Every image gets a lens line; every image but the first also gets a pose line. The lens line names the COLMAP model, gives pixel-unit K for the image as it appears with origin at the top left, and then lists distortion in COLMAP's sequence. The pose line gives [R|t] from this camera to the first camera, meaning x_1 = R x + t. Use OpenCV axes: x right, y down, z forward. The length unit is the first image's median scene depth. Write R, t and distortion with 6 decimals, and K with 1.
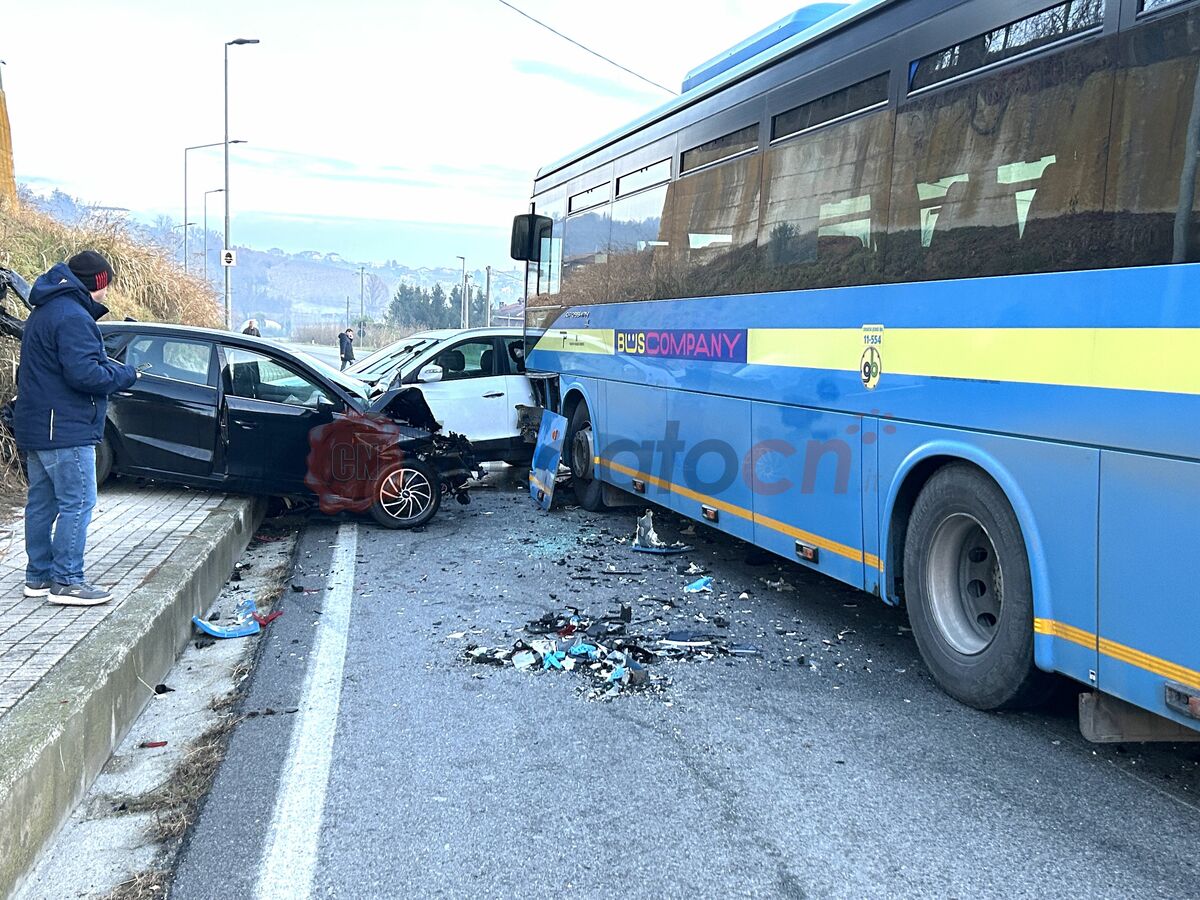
lens RADIAL K [[1291.0, 0, 600.6], [0, 1291.0, 452.1], [0, 0, 1]] dist [0.013943, 0.000000]
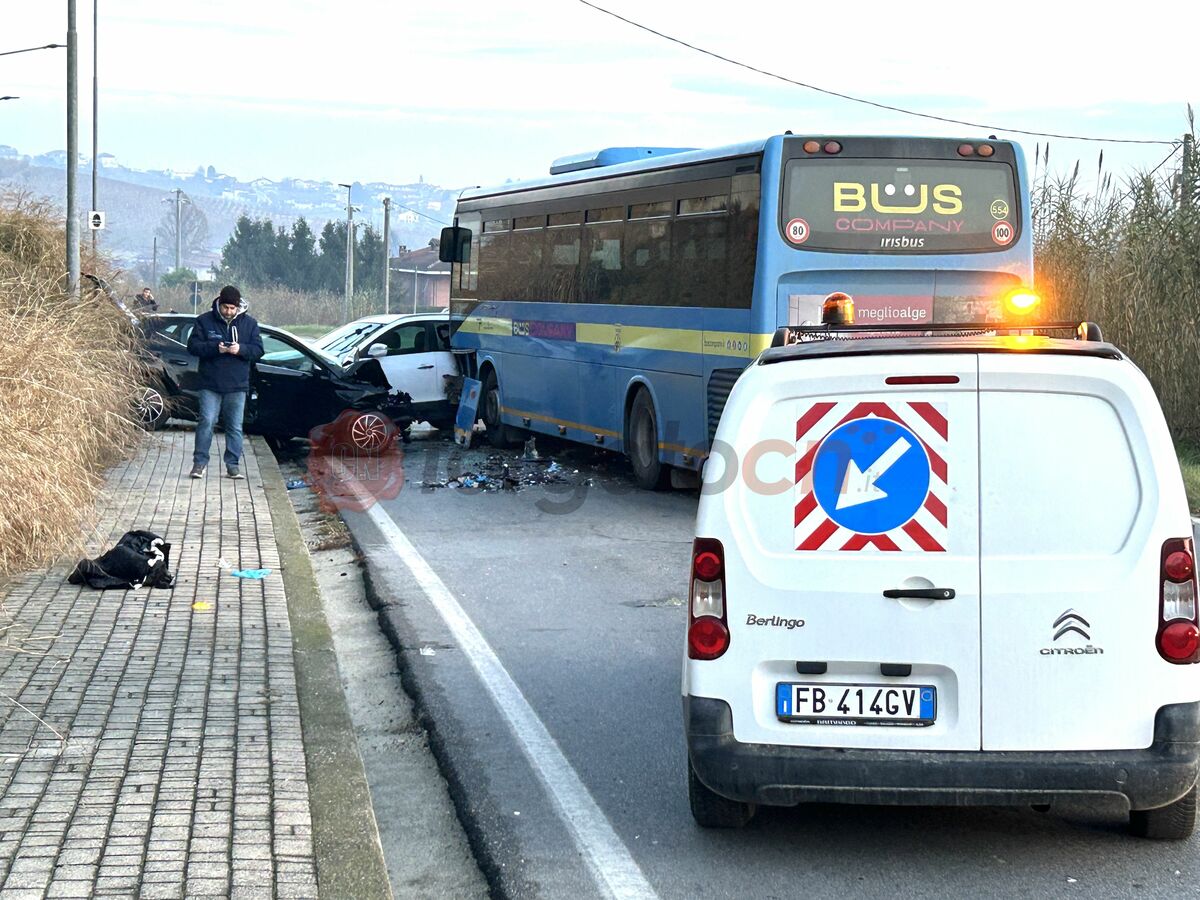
lens RADIAL K [[2275.6, 0, 599.7], [0, 2275.6, 450.0], [0, 0, 1]] dist [-0.098904, 0.000000]
pose [[0.999912, -0.002993, 0.012910, 0.062196], [0.003269, 0.999765, -0.021437, 0.090088], [-0.012842, 0.021478, 0.999687, -1.293910]]
